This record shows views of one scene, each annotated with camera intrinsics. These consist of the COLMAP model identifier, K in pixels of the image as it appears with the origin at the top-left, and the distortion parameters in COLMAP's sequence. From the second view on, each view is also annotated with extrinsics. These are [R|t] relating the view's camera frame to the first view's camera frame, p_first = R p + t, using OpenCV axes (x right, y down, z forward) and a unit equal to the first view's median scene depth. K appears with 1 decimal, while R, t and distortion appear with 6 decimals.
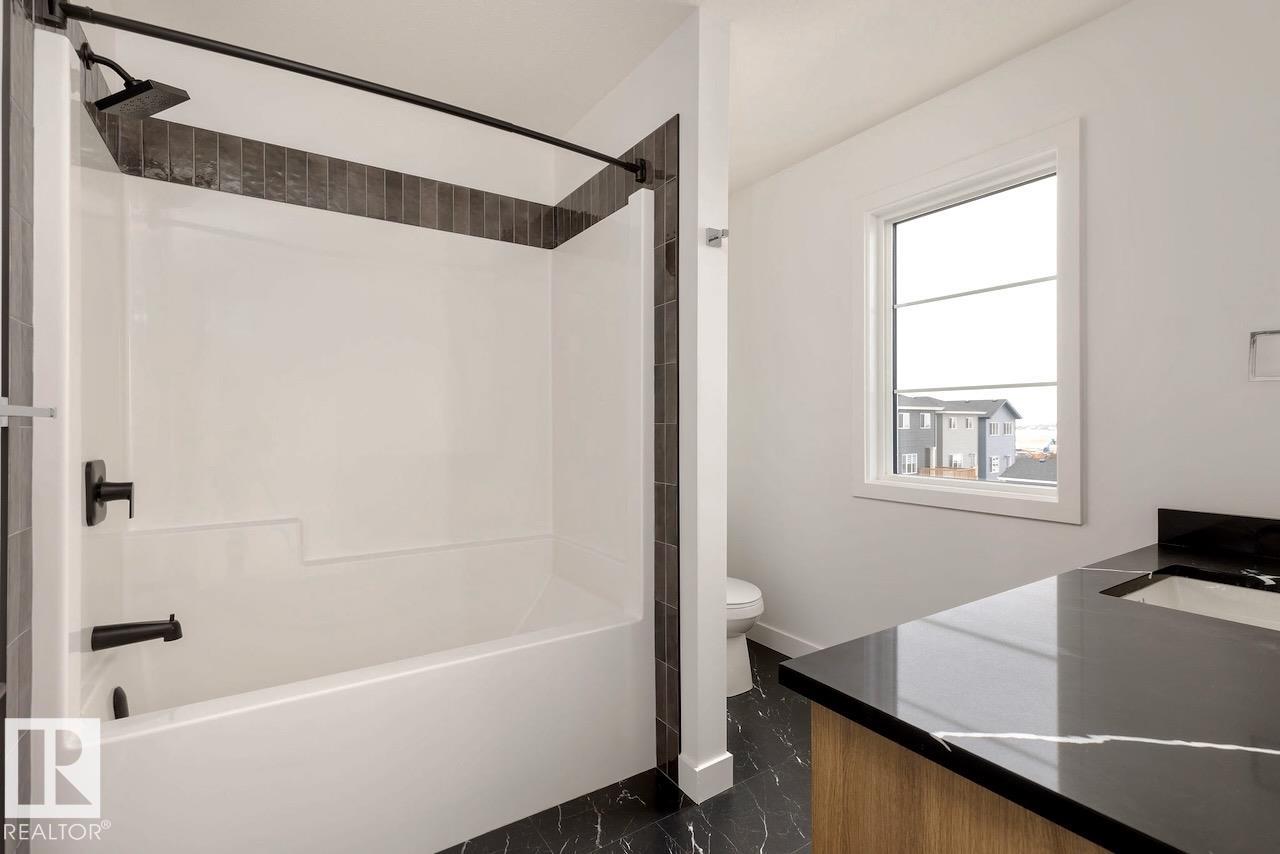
lens RADIAL K [[611.0, 0, 640.0], [0, 611.0, 427.0], [0, 0, 1]] dist [0.030573, 0.000668]
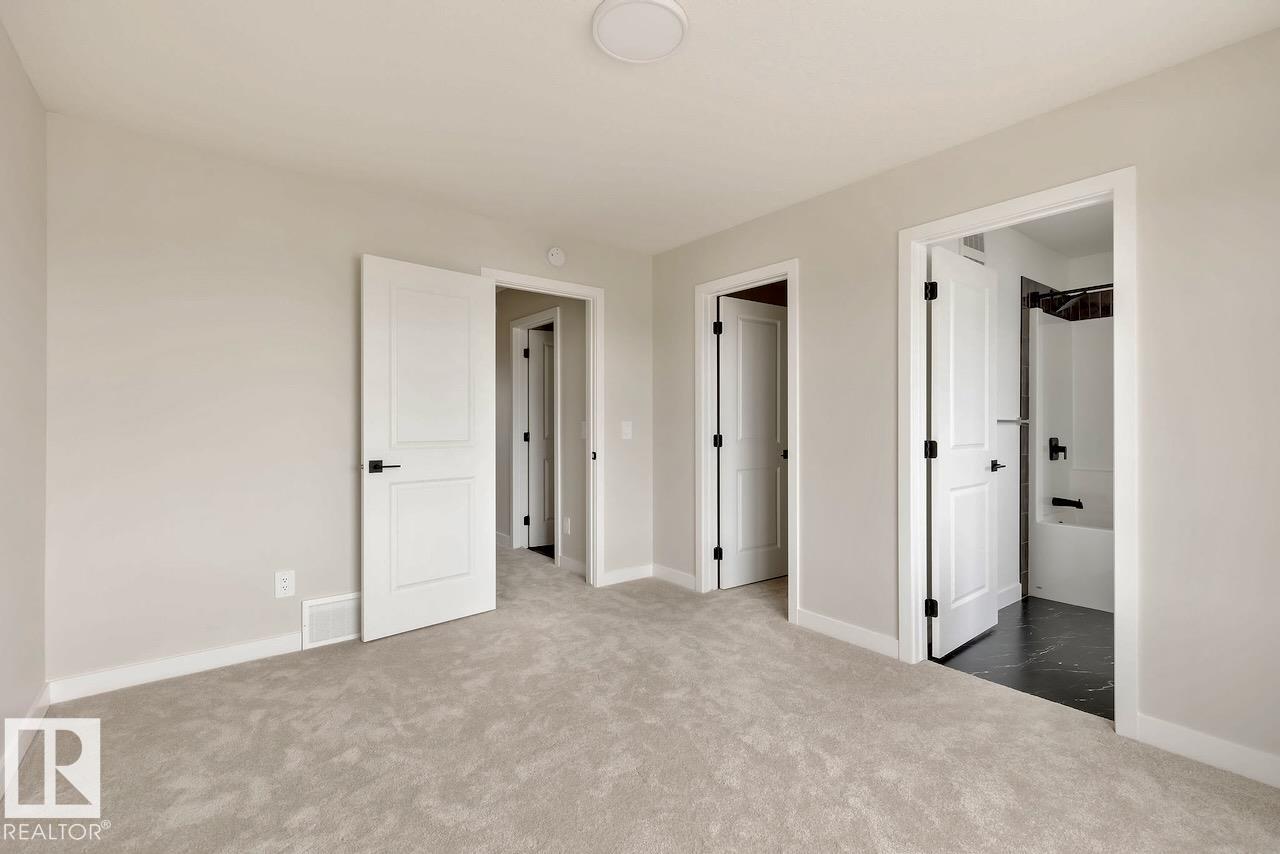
lens RADIAL K [[571.7, 0, 639.9], [0, 571.7, 421.1], [0, 0, 1]] dist [0.003115, 0.000306]
pose [[0.115066, -0.005439, -0.993343, 1.269915], [0.007801, 0.999959, -0.004572, -0.017891], [0.993327, -0.007223, 0.115104, -0.978837]]
